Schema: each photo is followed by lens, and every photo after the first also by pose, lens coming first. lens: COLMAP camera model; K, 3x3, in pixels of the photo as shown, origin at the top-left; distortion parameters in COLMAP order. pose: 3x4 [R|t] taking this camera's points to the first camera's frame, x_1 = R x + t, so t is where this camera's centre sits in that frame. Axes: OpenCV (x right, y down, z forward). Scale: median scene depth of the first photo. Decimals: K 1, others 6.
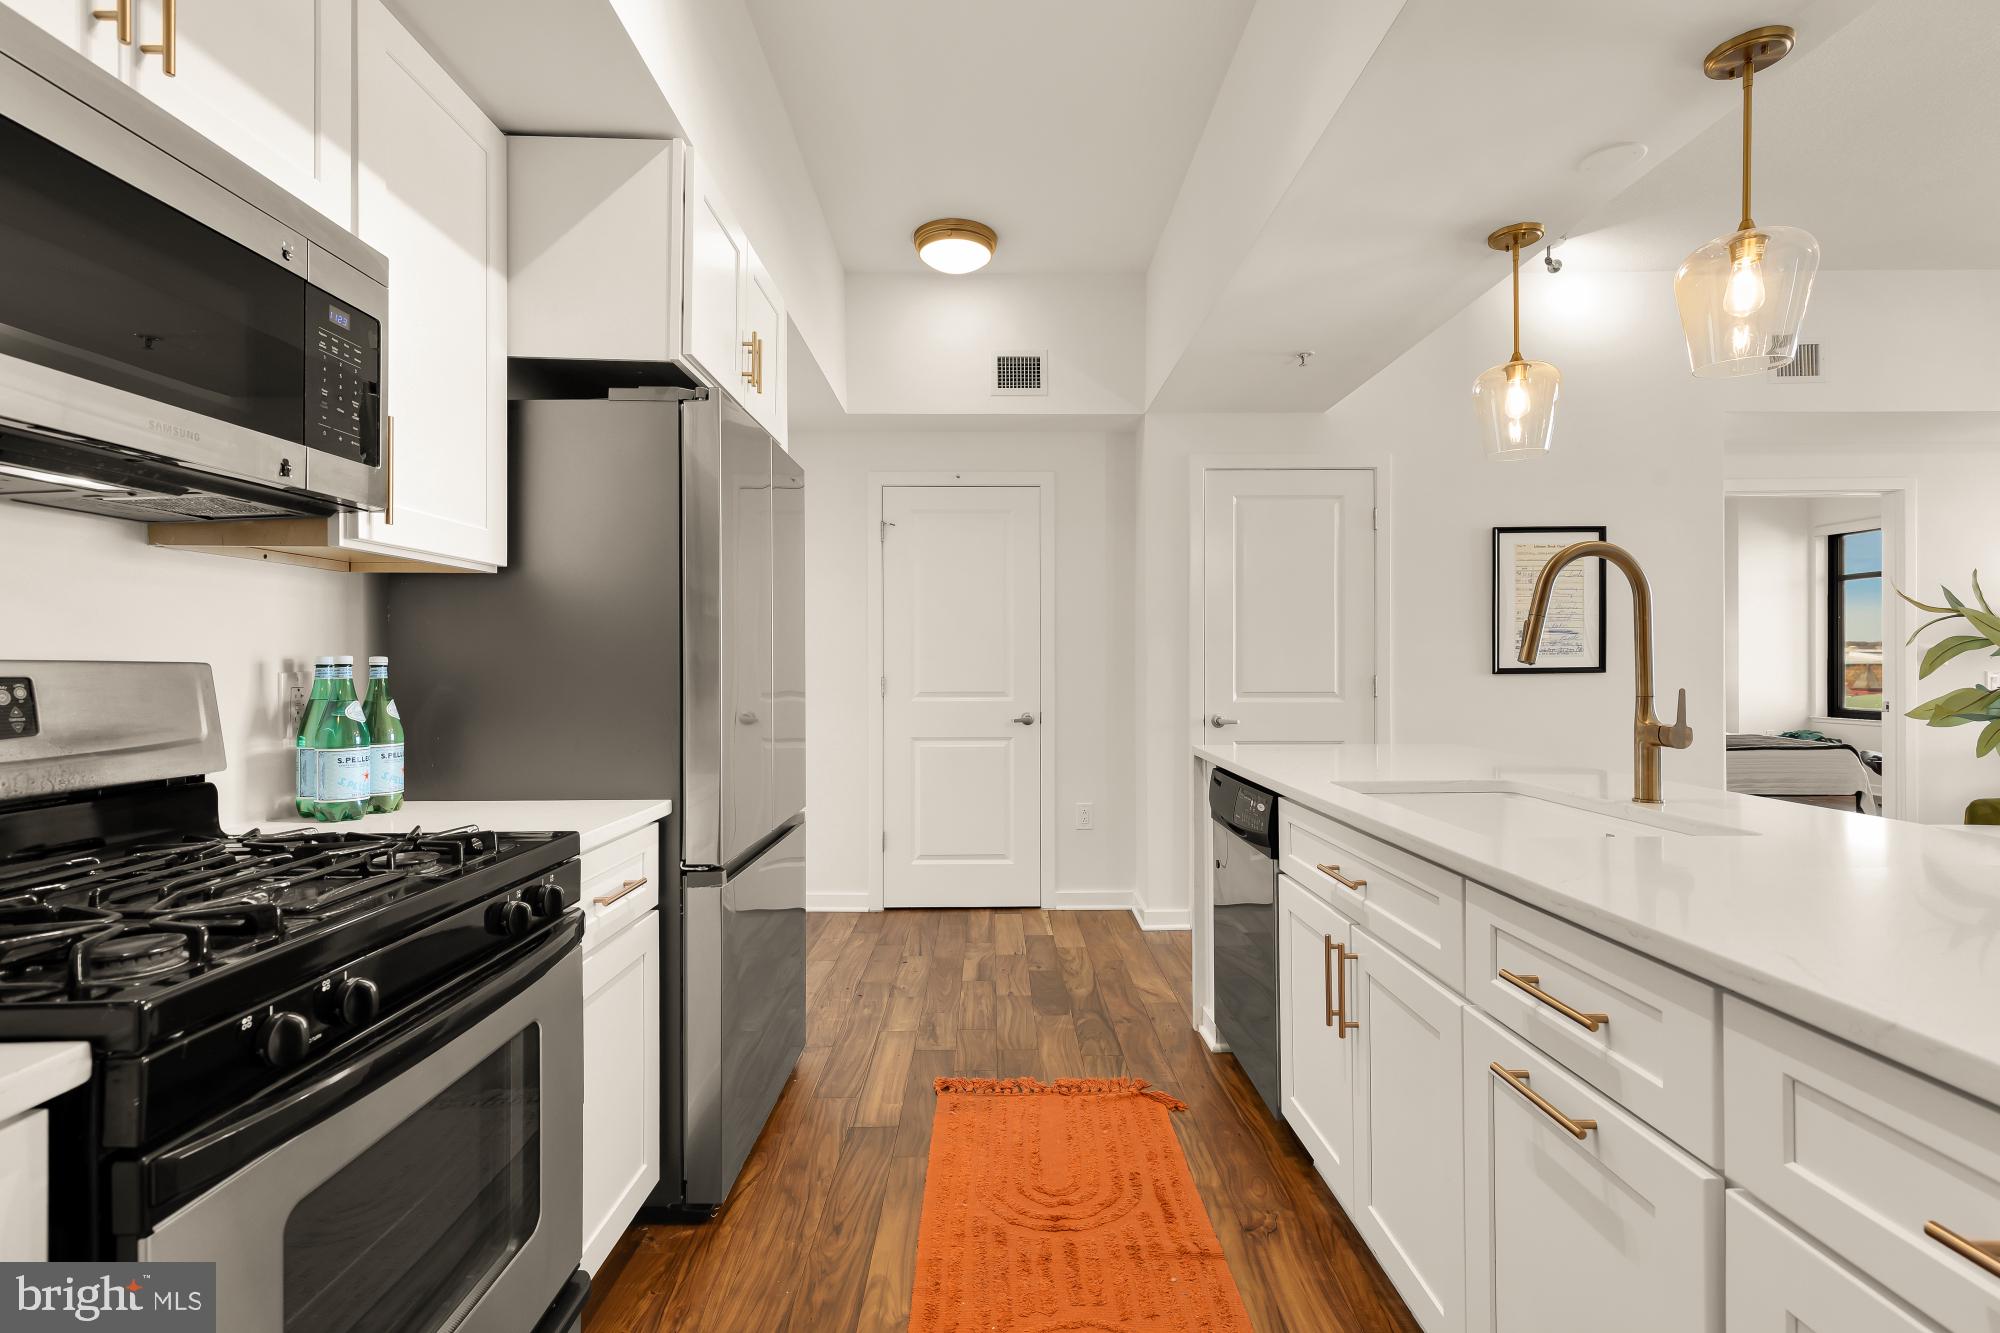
lens RADIAL K [[918.6, 0, 1002.5], [0, 918.6, 656.0], [0, 0, 1]] dist [0.017973, -0.005532]
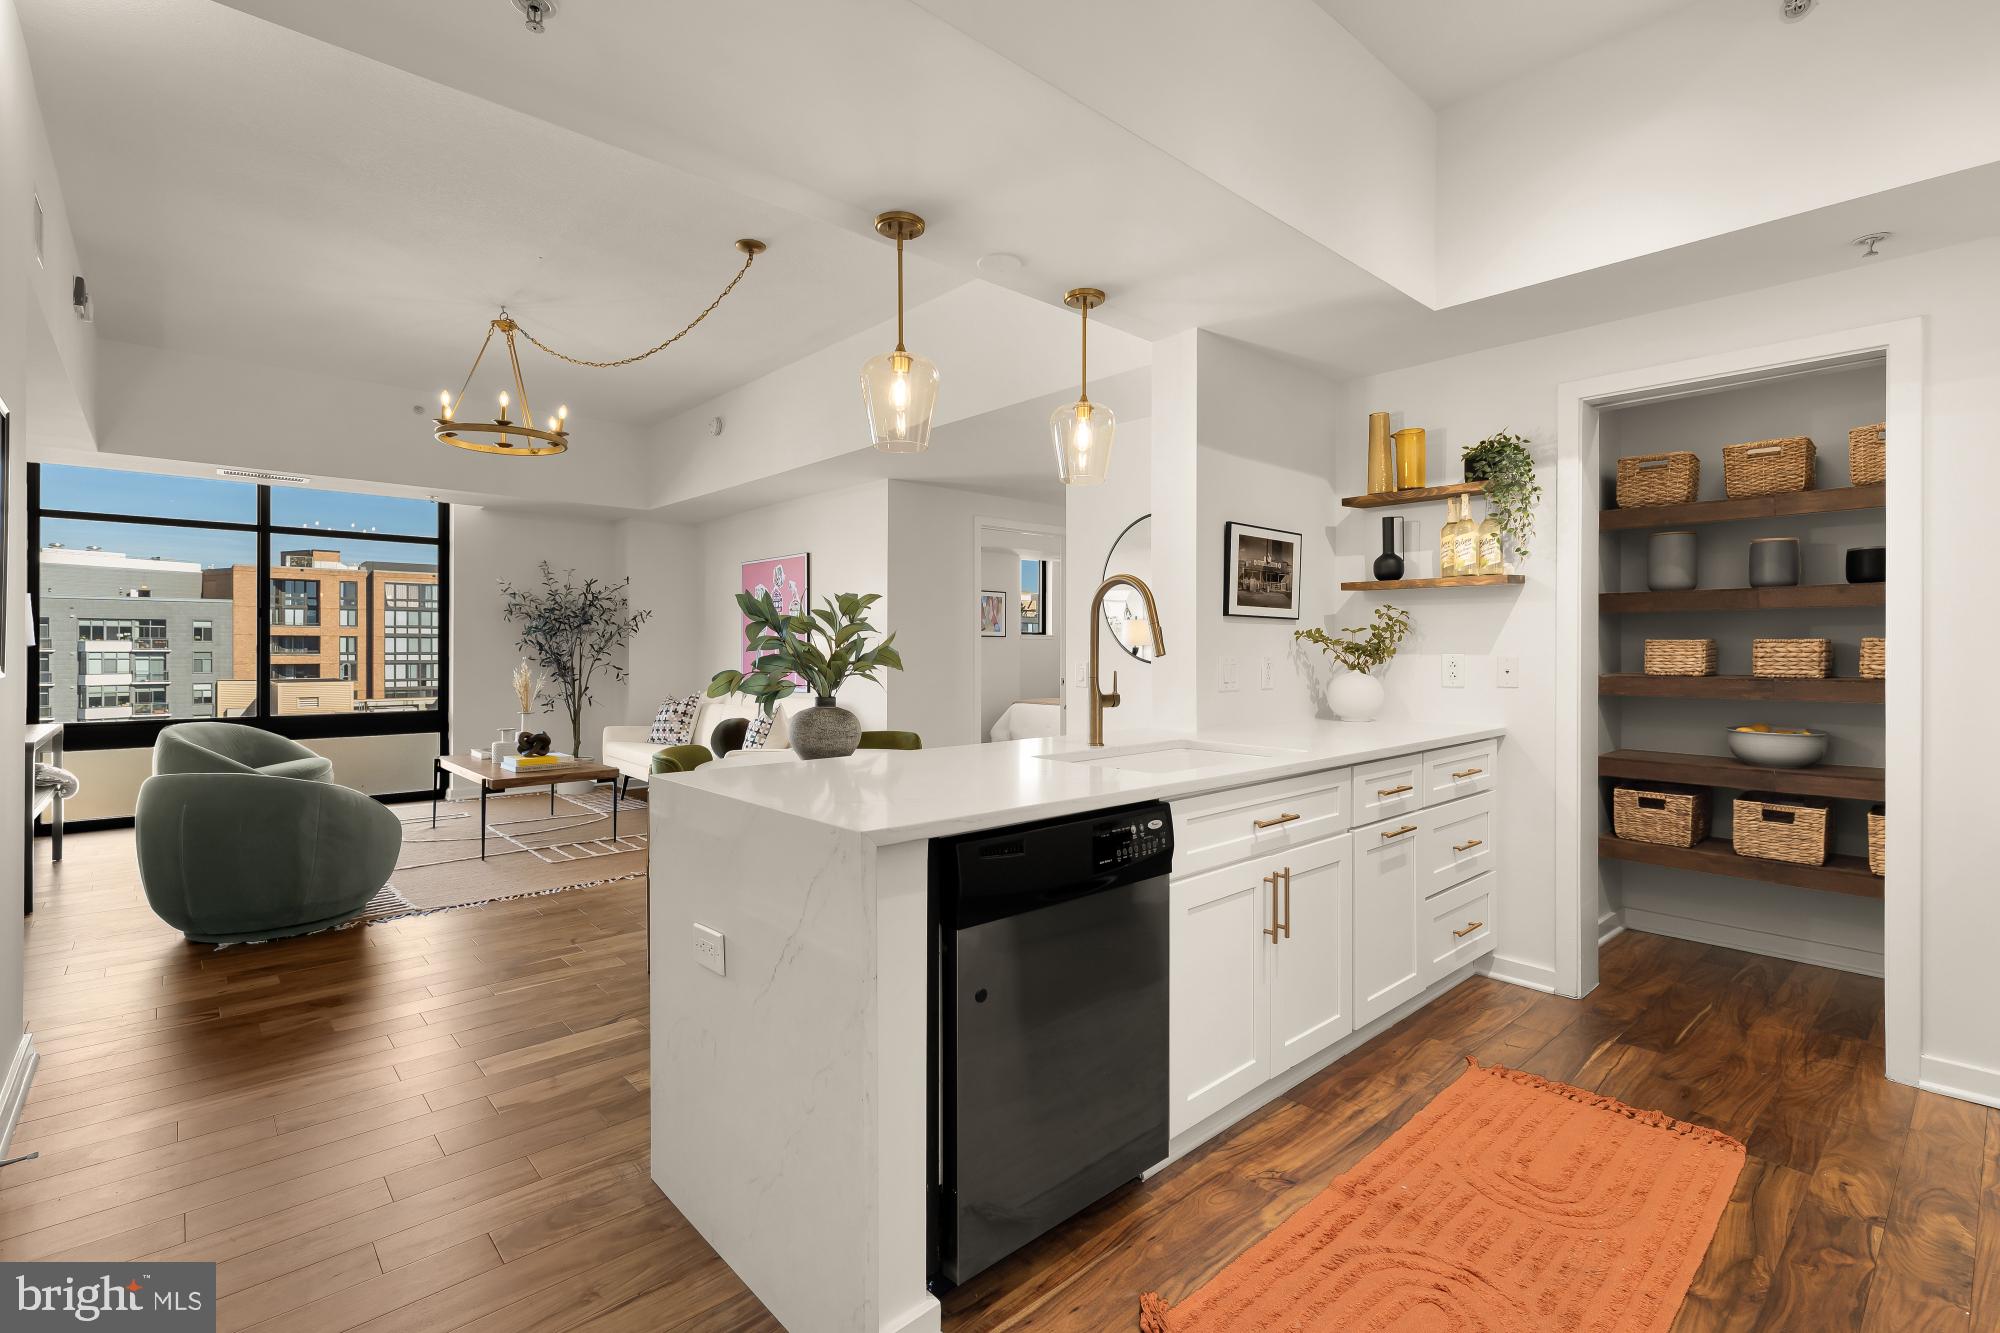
lens RADIAL K [[912.7, 0, 999.8], [0, 912.7, 653.3], [0, 0, 1]] dist [0.012052, -0.002077]
pose [[-0.657587, -0.003139, 0.753372, -0.280135], [-0.002279, 0.999995, 0.002176, -0.000444], [-0.753375, -0.000286, -0.657591, 1.722920]]
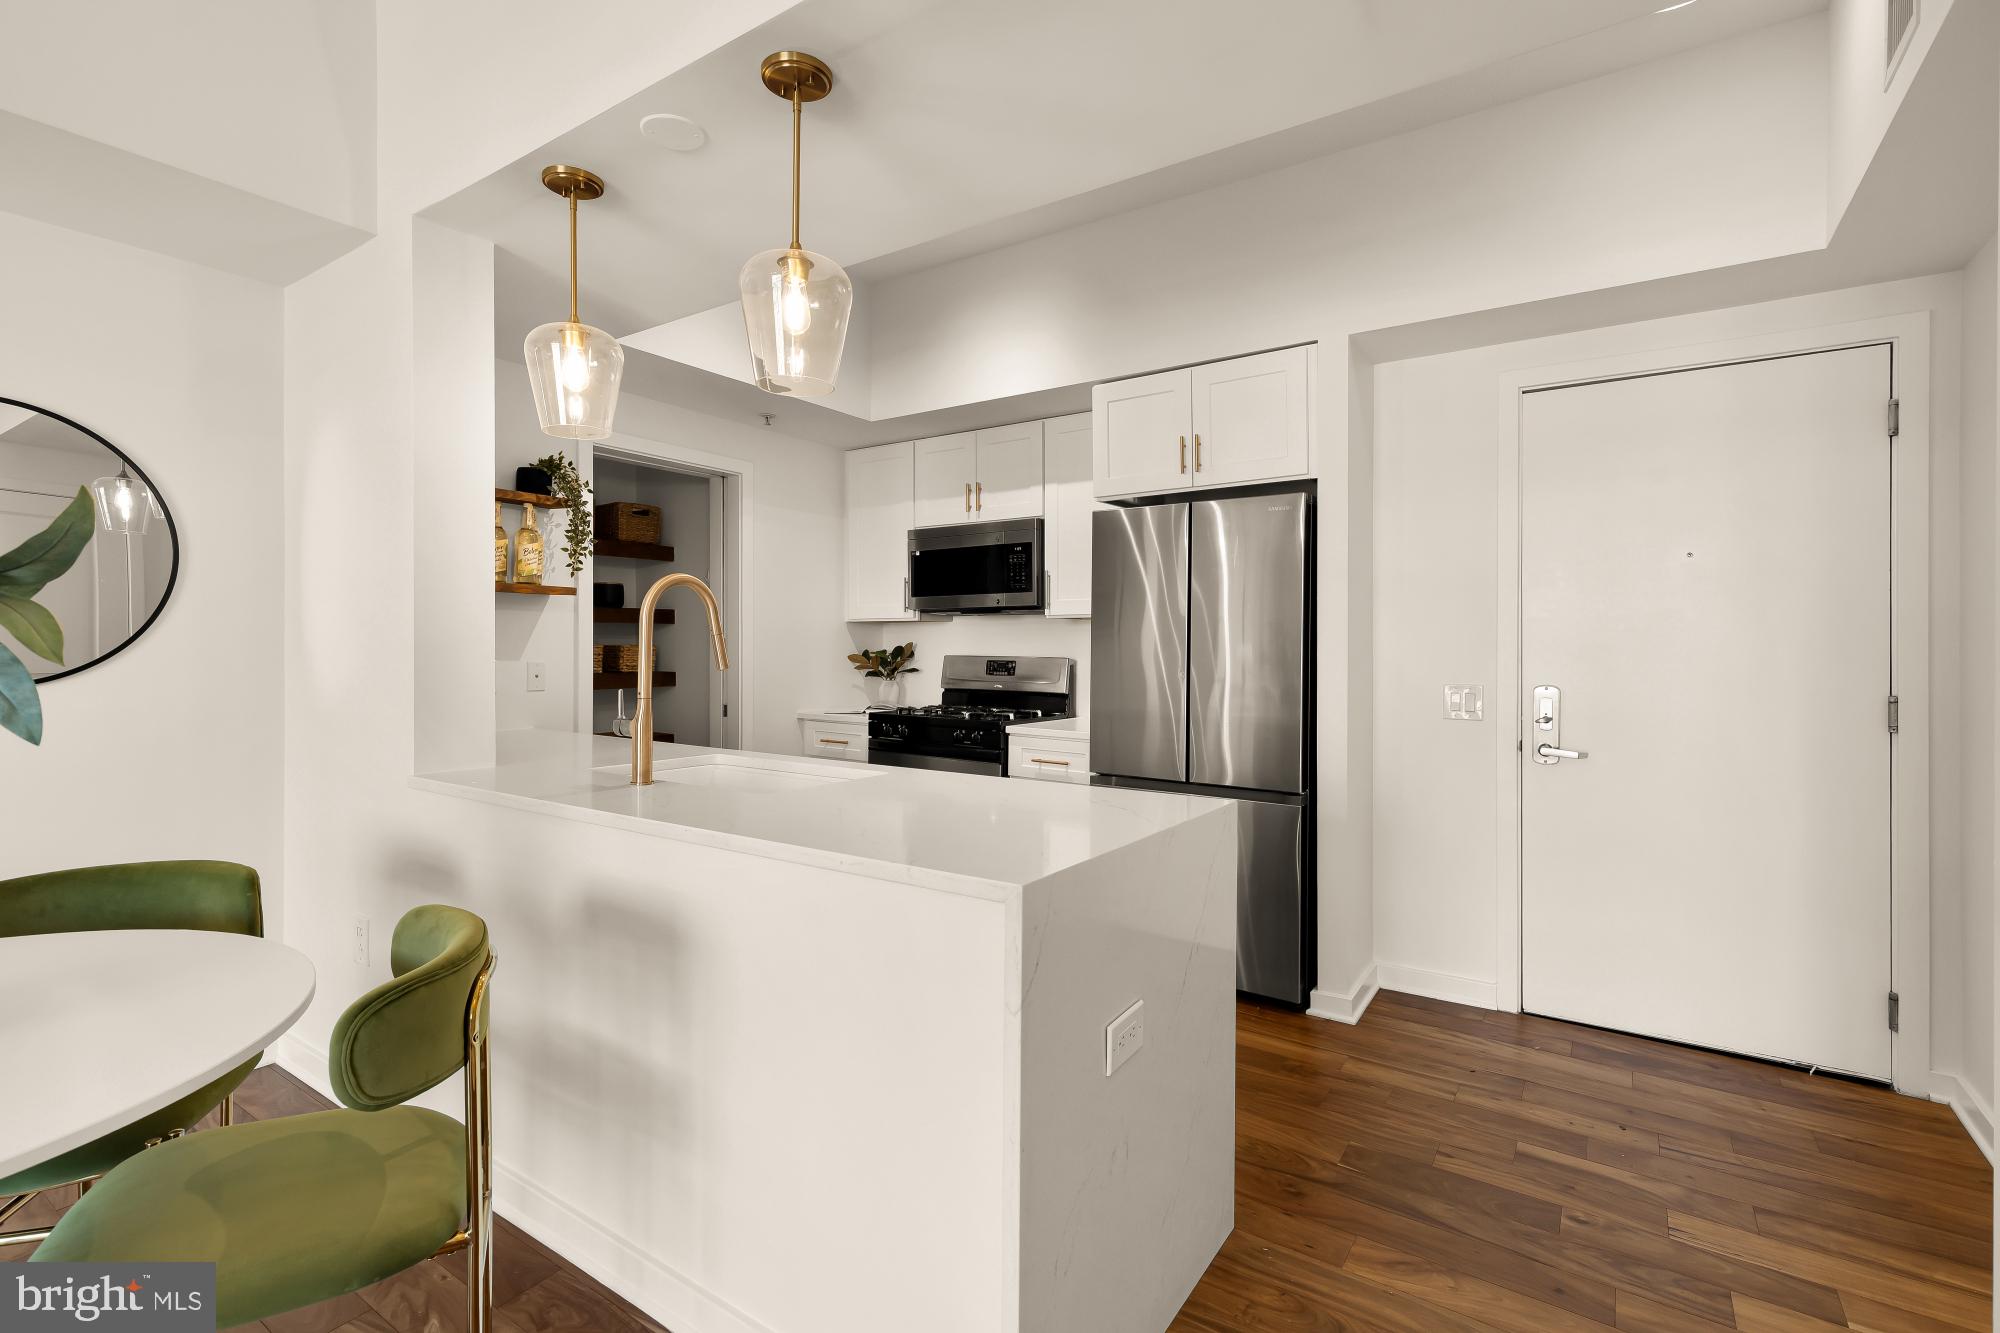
lens RADIAL K [[912.7, 0, 999.8], [0, 912.7, 653.3], [0, 0, 1]] dist [0.012052, -0.002077]
pose [[-0.574584, 0.005598, -0.818427, 1.144521], [-0.000043, 0.999976, 0.006870, -0.019072], [0.818446, 0.003983, -0.574570, 1.685526]]
